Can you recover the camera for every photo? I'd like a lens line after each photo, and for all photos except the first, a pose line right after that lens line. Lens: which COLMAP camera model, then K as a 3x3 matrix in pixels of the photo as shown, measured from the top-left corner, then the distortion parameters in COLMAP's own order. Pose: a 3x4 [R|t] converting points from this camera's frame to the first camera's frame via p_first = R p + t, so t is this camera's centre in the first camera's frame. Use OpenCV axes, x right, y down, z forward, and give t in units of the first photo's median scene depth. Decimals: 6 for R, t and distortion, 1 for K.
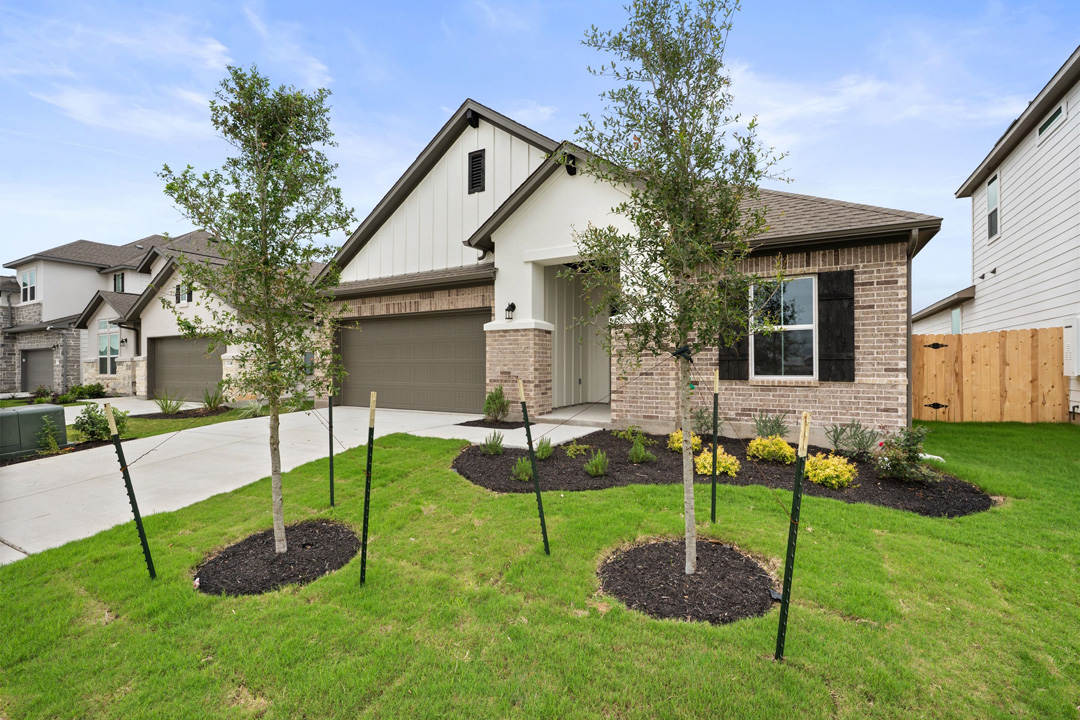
lens RADIAL K [[501.7, 0, 536.7], [0, 501.7, 361.3], [0, 0, 1]] dist [0.003964, -0.001058]
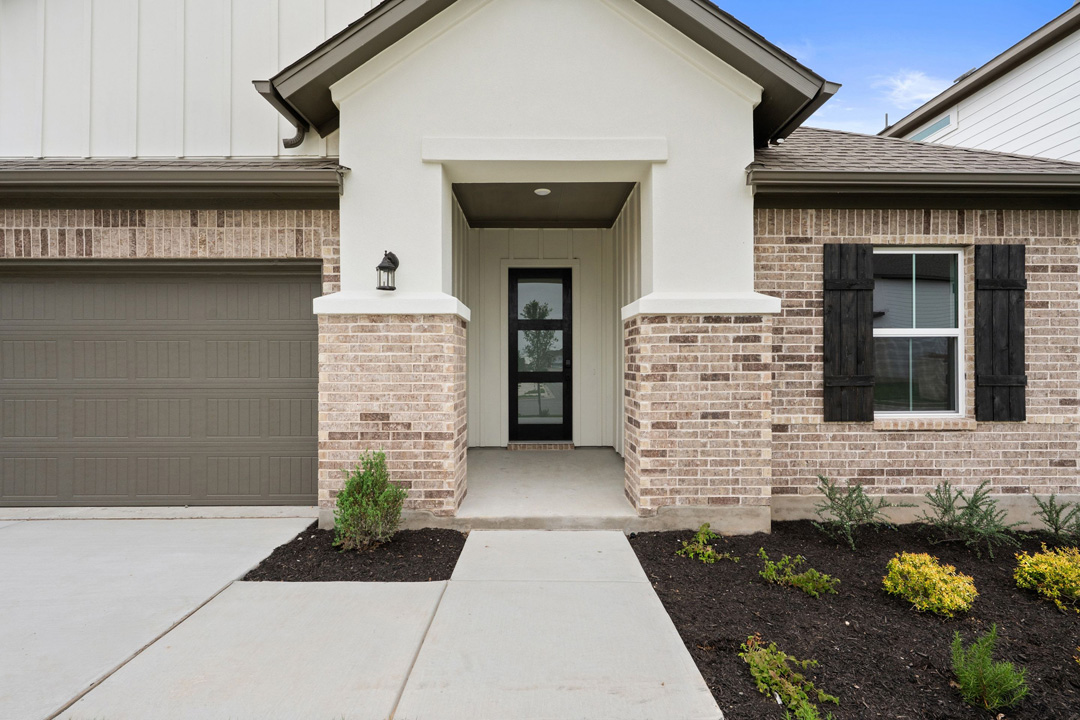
lens RADIAL K [[501.7, 0, 545.0], [0, 501.7, 360.1], [0, 0, 1]] dist [0.003964, -0.001058]
pose [[0.855201, 0.001171, 0.518295, -0.190703], [-0.004628, 0.999975, 0.005378, -0.032558], [-0.518276, -0.006998, 0.855185, 0.675208]]
